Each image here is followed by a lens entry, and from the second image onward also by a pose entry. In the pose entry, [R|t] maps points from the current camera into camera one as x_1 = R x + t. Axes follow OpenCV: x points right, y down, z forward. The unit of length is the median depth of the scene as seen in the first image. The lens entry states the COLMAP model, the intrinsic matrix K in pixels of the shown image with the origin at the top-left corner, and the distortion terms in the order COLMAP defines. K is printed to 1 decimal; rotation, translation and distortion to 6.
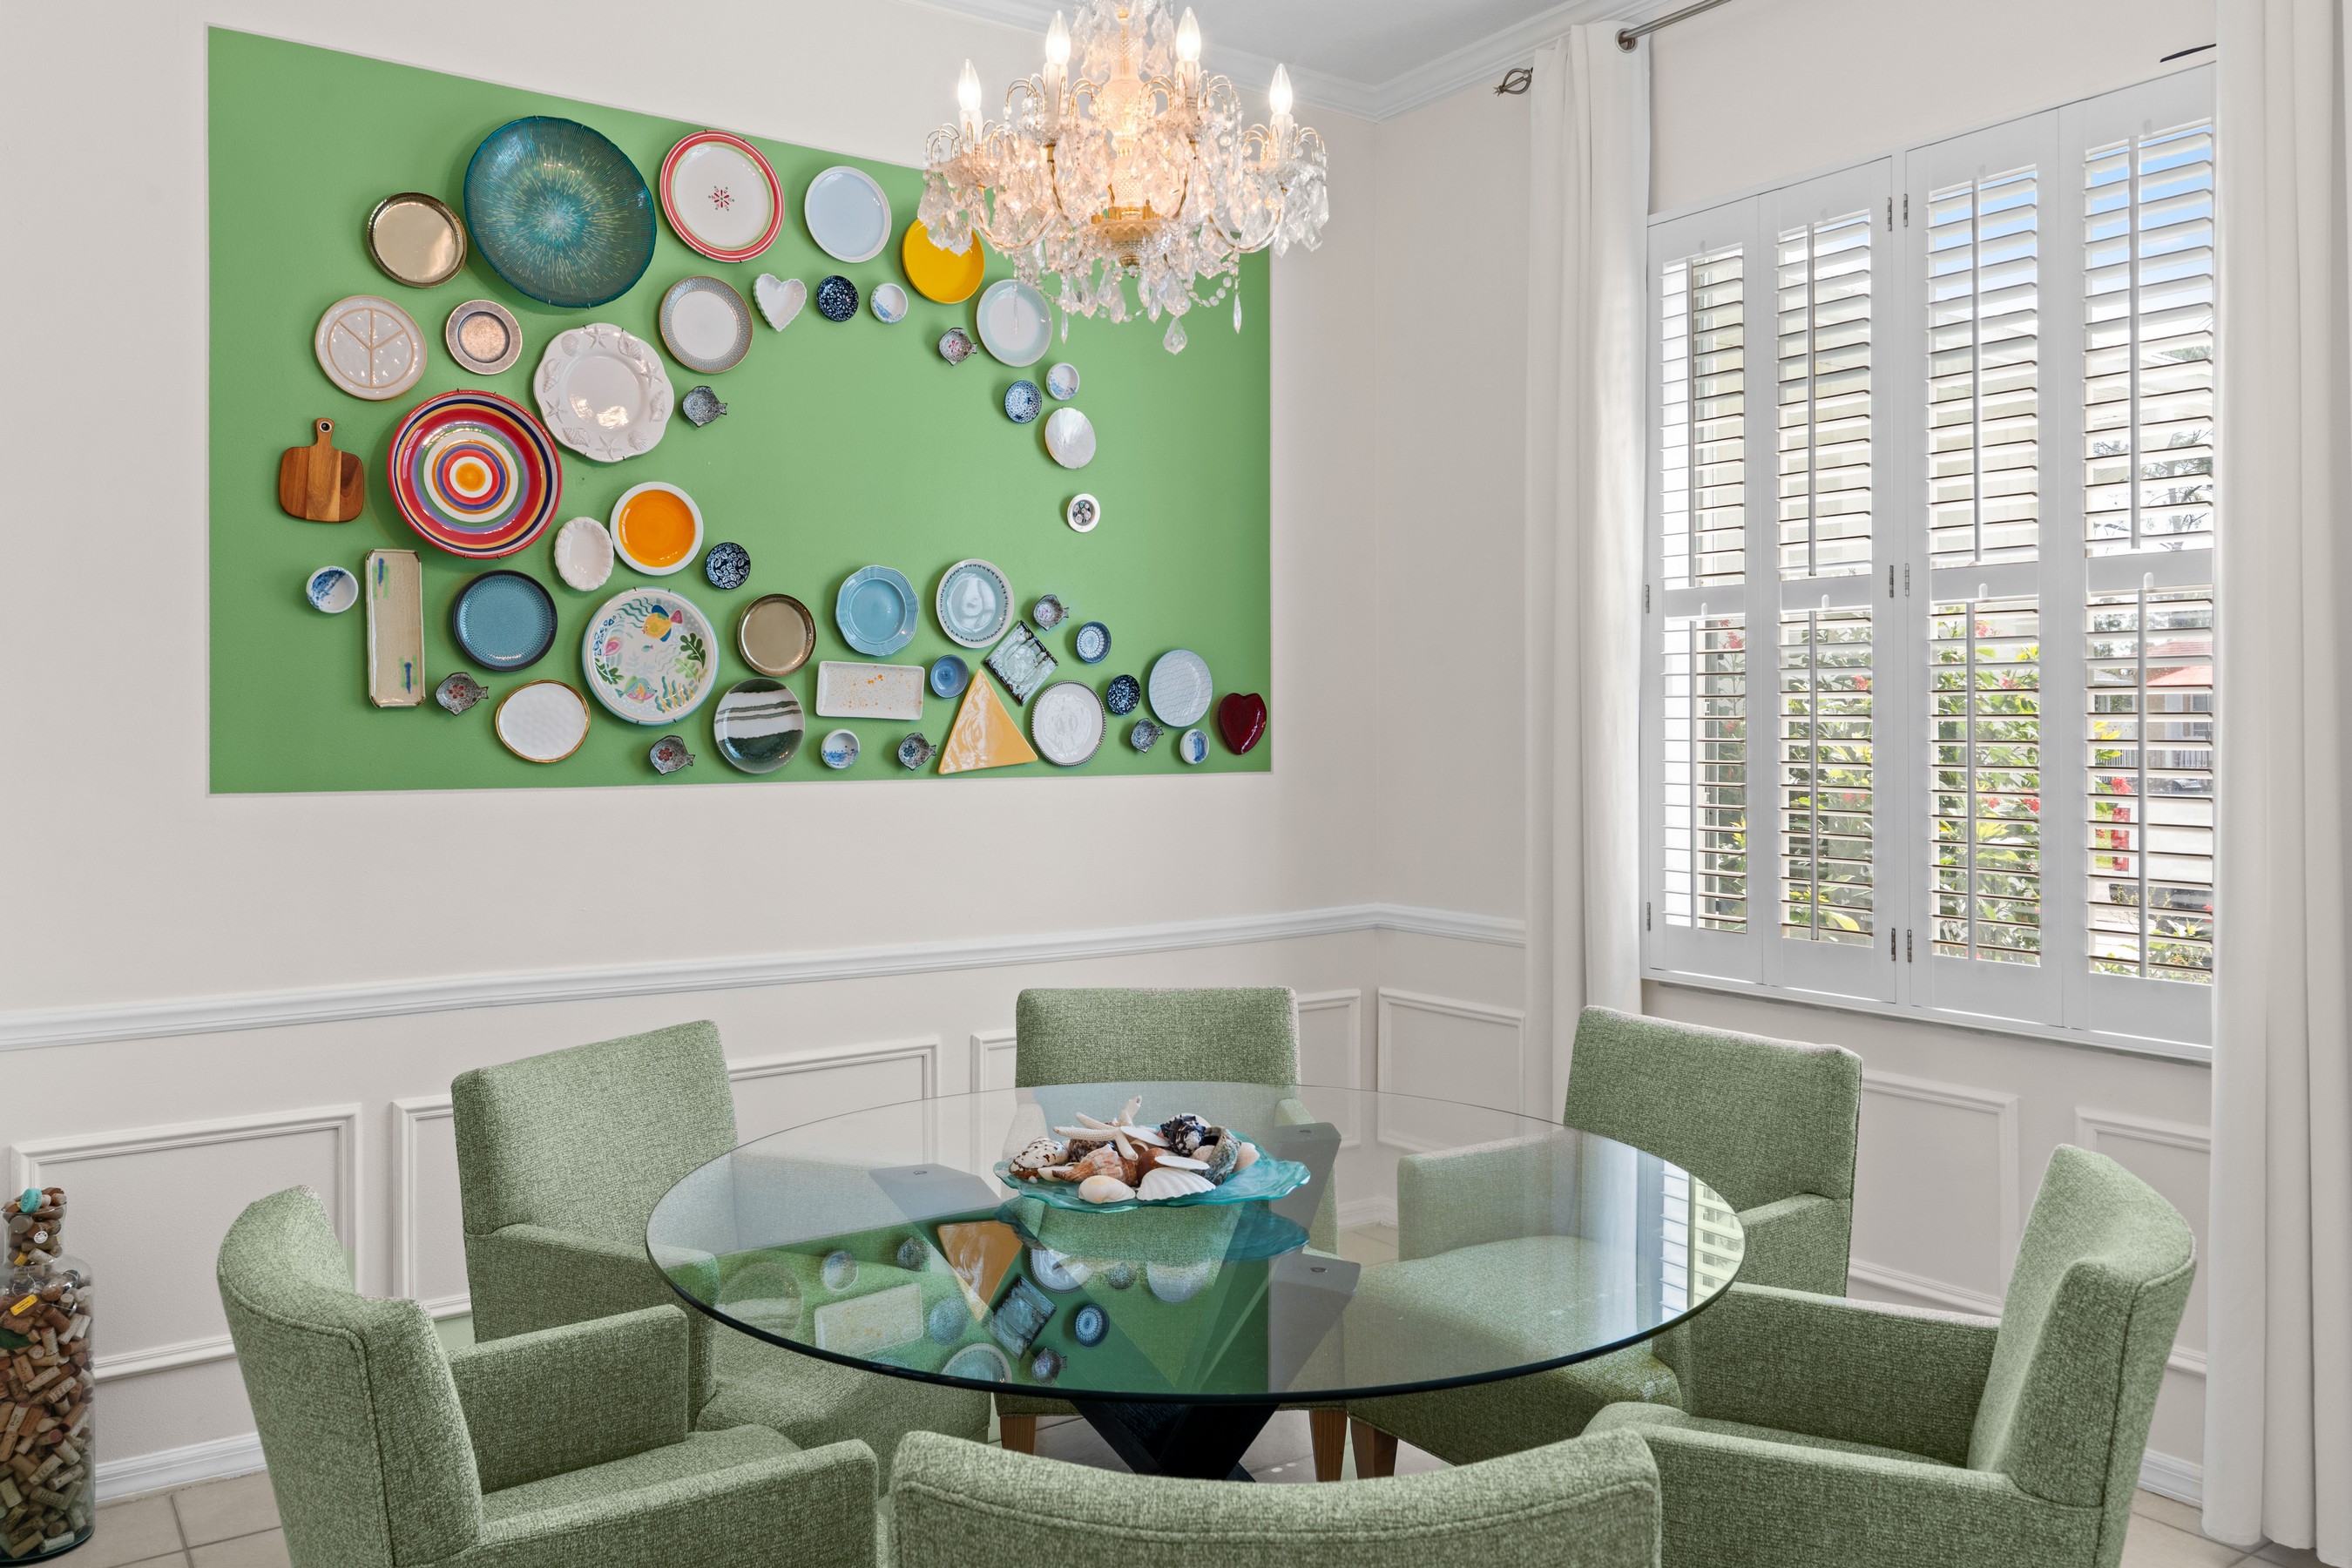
lens RADIAL K [[1790.2, 0, 1175.4], [0, 1790.2, 711.4], [0, 0, 1]] dist [0.027243, -0.000092]
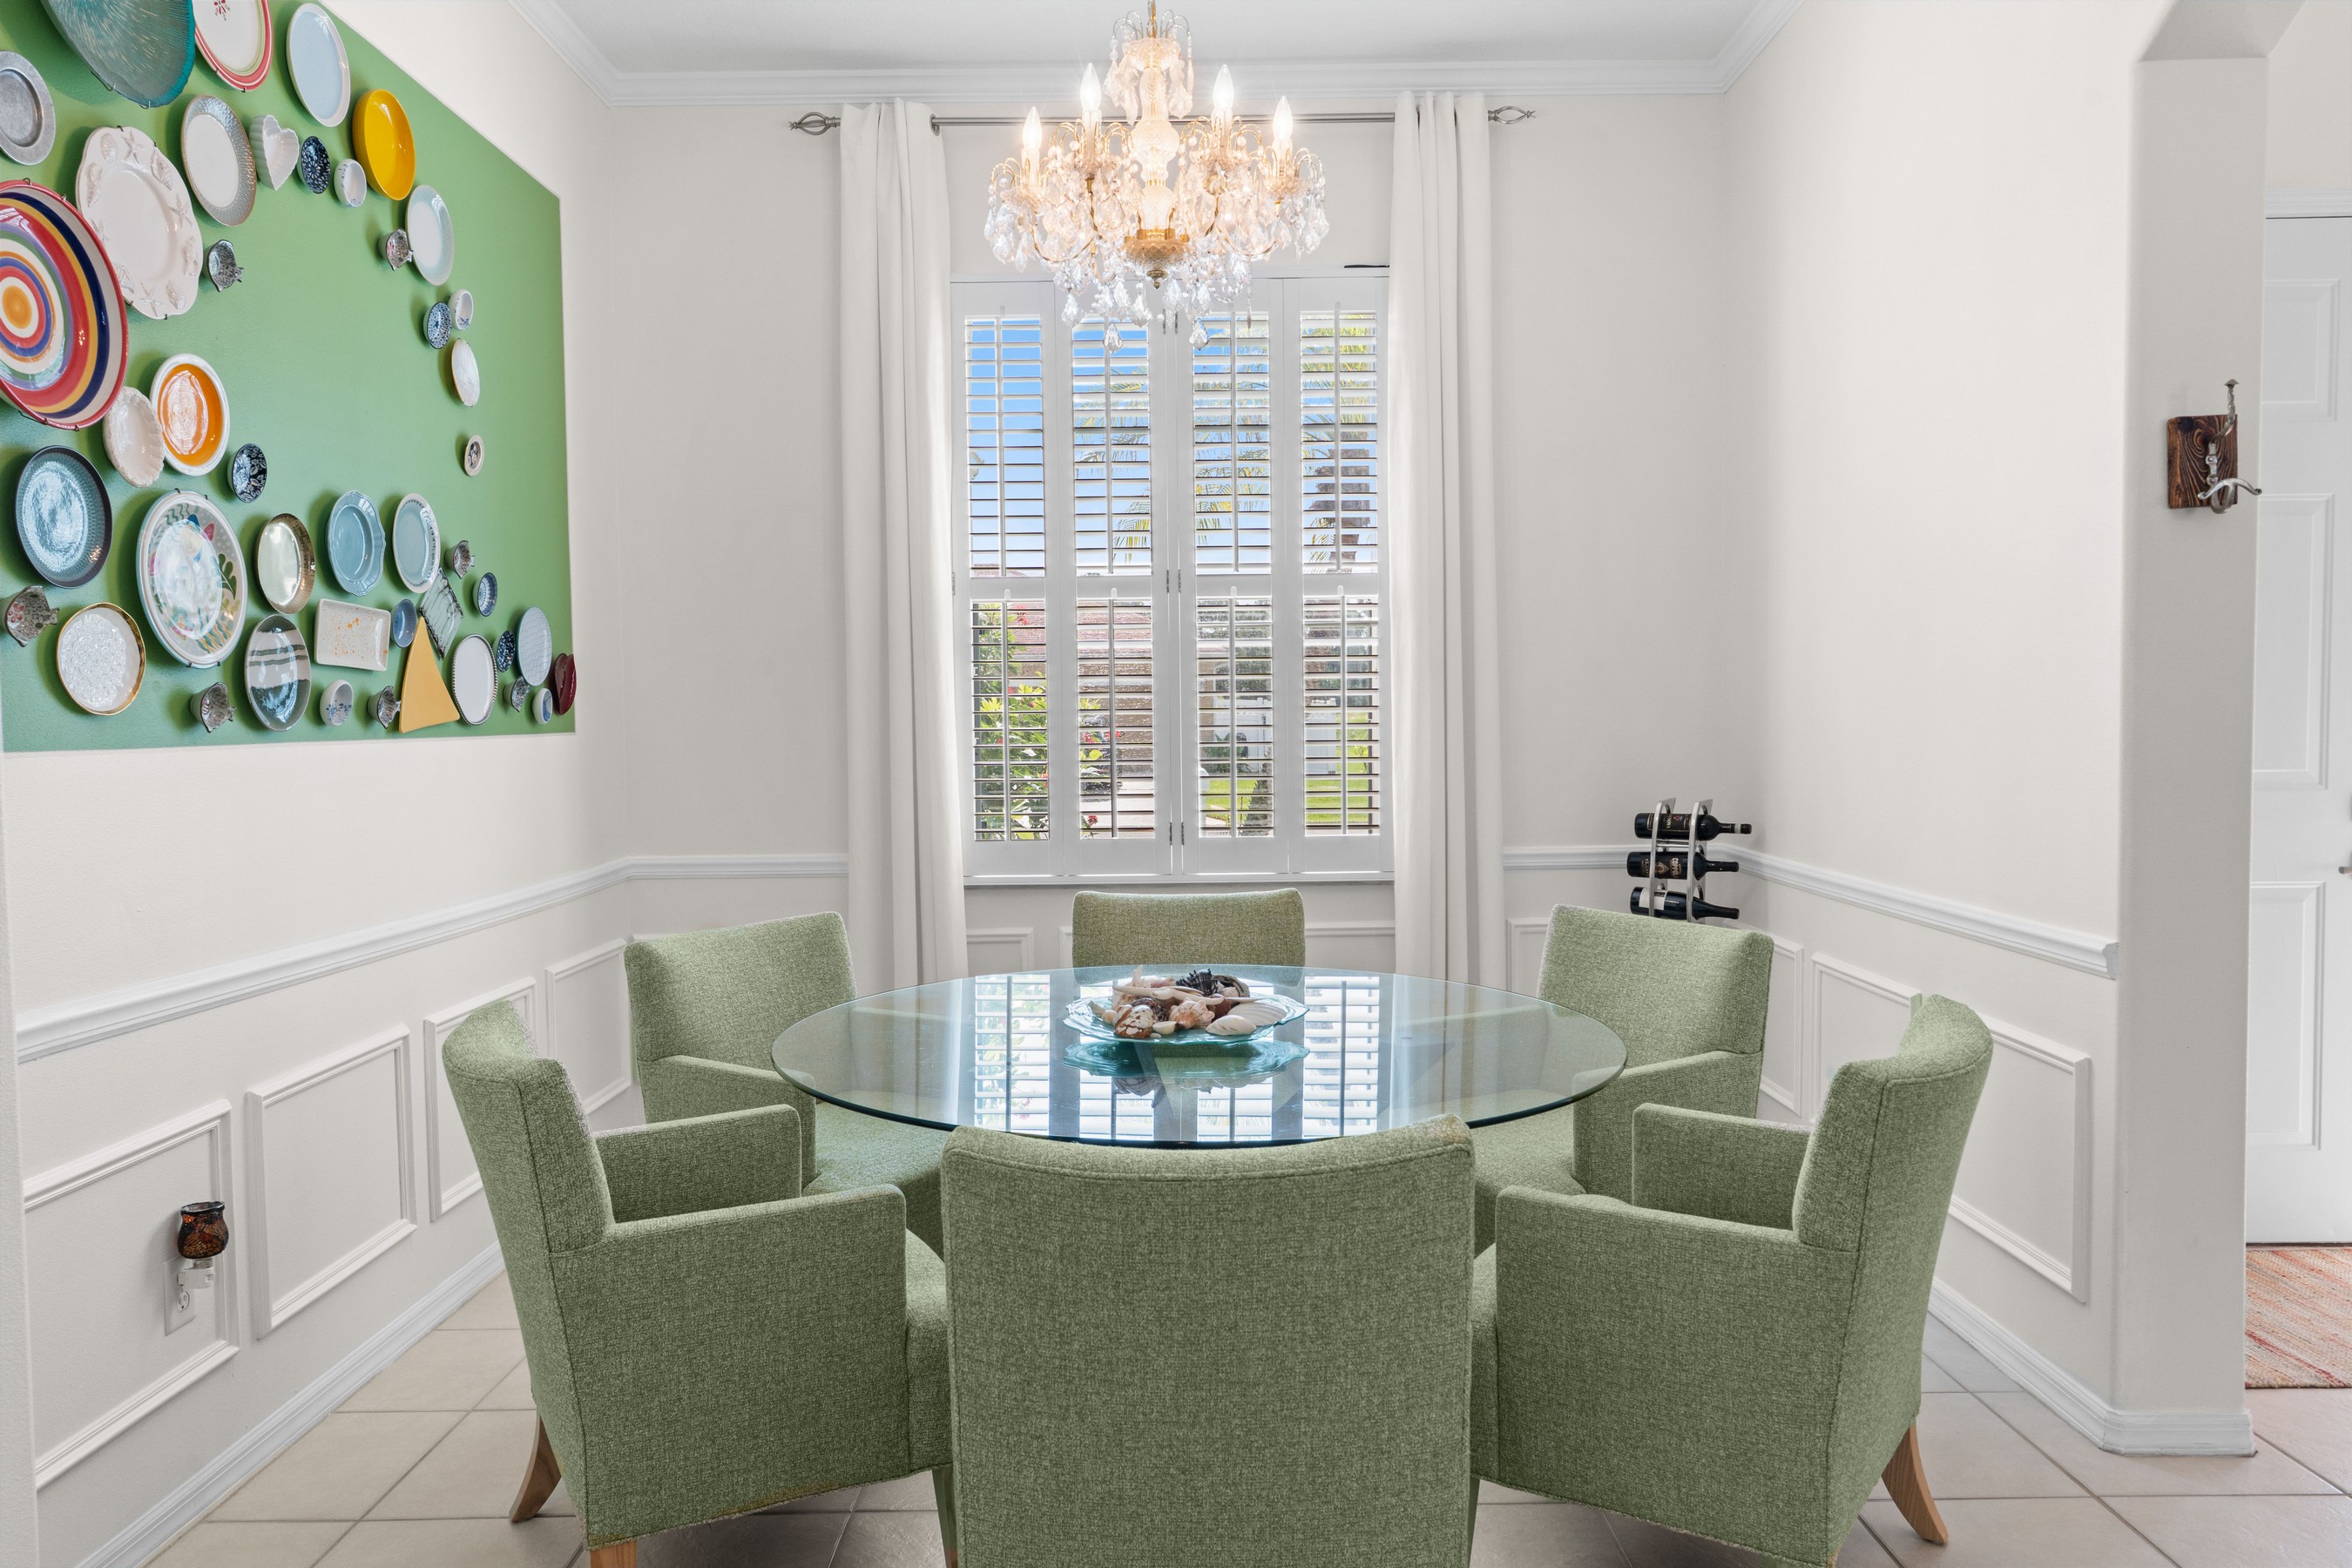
lens RADIAL K [[1611.8, 0, 1176.0], [0, 1611.8, 784.0], [0, 0, 1]] dist [-0.001038, -0.002077]
pose [[0.579524, -0.040422, 0.813952, -0.599192], [0.003311, 0.998878, 0.047248, 0.025579], [-0.814949, -0.024687, 0.579007, 0.233876]]
